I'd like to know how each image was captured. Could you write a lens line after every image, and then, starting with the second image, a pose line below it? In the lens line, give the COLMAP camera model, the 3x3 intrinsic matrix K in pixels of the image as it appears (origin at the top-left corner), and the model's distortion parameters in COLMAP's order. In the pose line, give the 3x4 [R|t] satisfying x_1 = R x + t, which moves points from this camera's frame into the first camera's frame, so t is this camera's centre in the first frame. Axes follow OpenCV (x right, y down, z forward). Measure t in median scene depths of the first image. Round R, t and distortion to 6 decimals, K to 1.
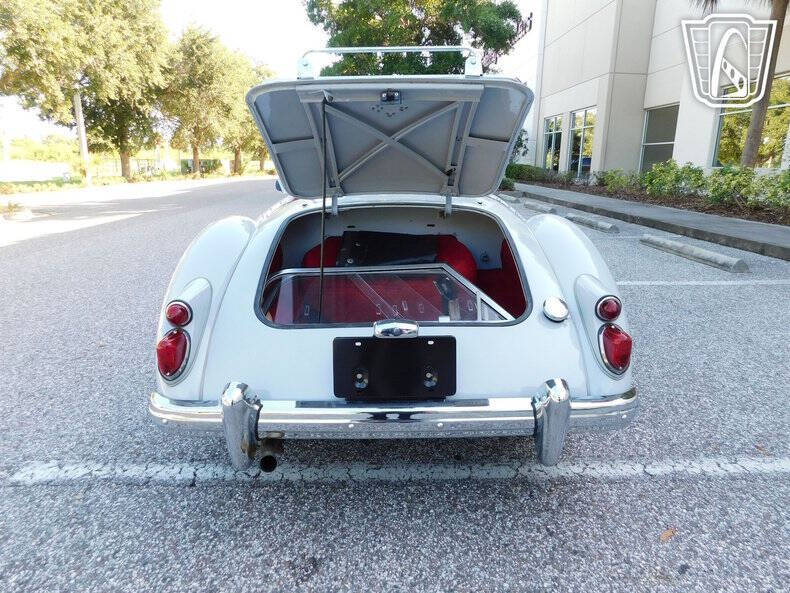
lens RADIAL K [[515.1, 0, 400.3], [0, 515.1, 287.6], [0, 0, 1]] dist [-0.071636, 0.052292]
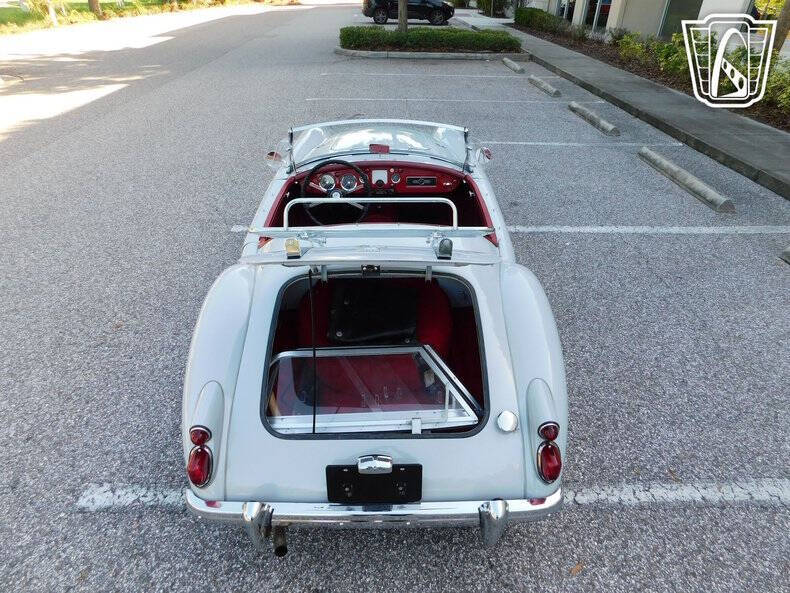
lens RADIAL K [[515.1, 0, 401.6], [0, 515.1, 289.5], [0, 0, 1]] dist [-0.071636, 0.052292]
pose [[0.999877, 0.012381, 0.009587, 0.029697], [-0.014685, 0.953979, 0.299515, -0.527095], [-0.005437, -0.299619, 0.954044, -0.058529]]
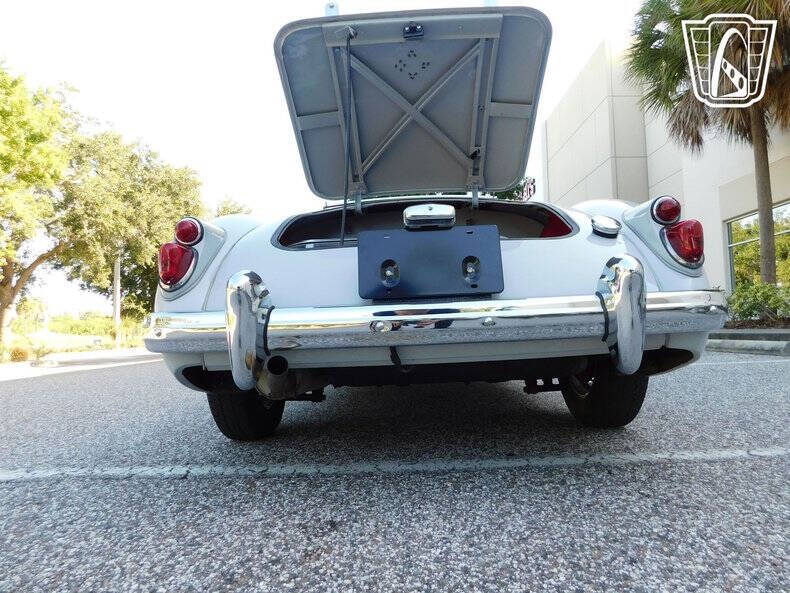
lens RADIAL K [[515.1, 0, 397.9], [0, 515.1, 297.6], [0, 0, 1]] dist [-0.071636, 0.052292]
pose [[0.998534, -0.039737, -0.036746, -0.026554], [0.025965, 0.947414, -0.318955, 0.367632], [0.047488, 0.317534, 0.947057, 0.153087]]
